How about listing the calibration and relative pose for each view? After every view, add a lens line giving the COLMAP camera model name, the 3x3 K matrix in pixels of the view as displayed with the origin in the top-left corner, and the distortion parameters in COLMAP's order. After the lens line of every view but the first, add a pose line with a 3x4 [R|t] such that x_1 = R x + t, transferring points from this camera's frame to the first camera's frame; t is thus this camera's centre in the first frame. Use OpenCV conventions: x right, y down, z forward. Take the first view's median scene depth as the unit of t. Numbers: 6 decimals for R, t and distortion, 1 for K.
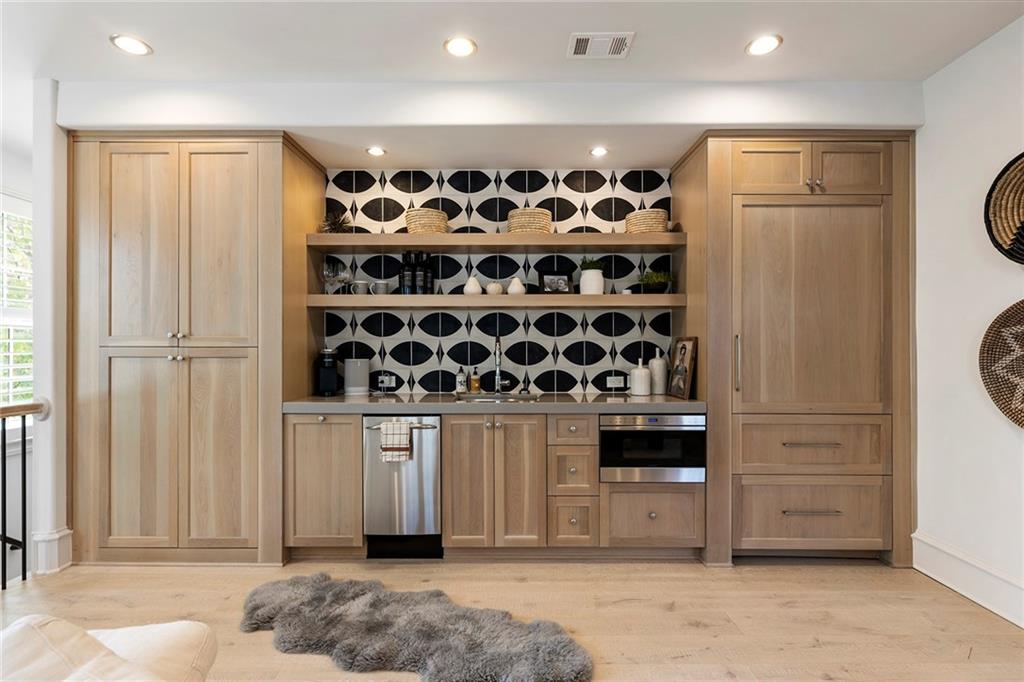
lens RADIAL K [[499.5, 0, 510.6], [0, 499.5, 344.6], [0, 0, 1]] dist [0.000050, 0.000084]
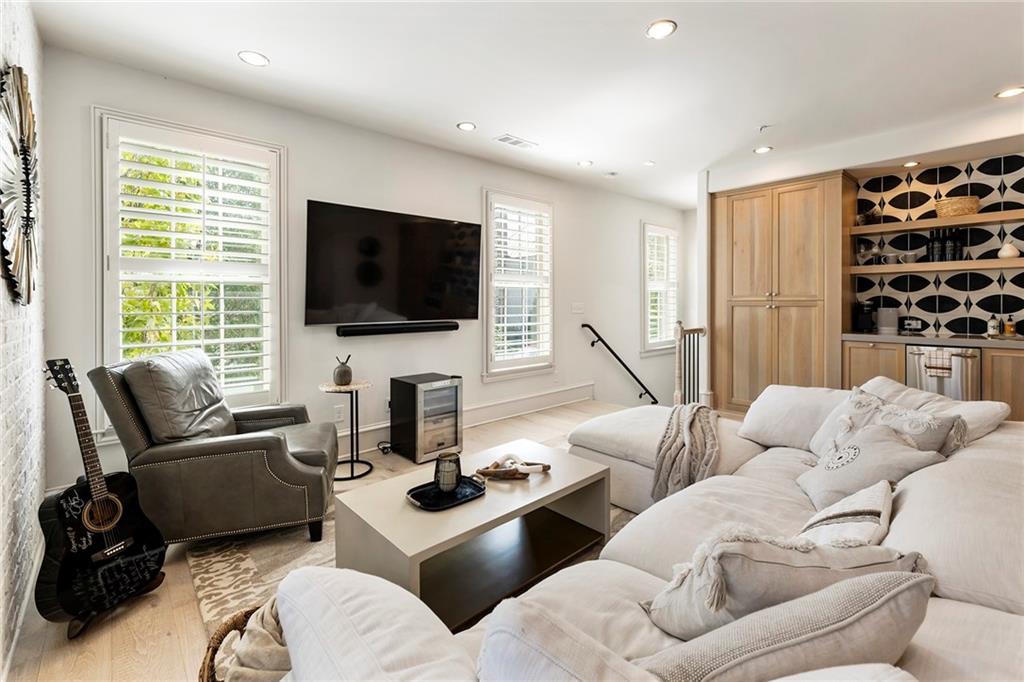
lens RADIAL K [[449.5, 0, 505.2], [0, 449.5, 306.0], [0, 0, 1]] dist [0.001998, 0.000369]
pose [[0.672550, 0.002916, -0.740046, -0.084642], [0.012204, 0.999813, 0.015031, -0.009848], [0.739951, -0.019140, 0.672389, -0.685630]]
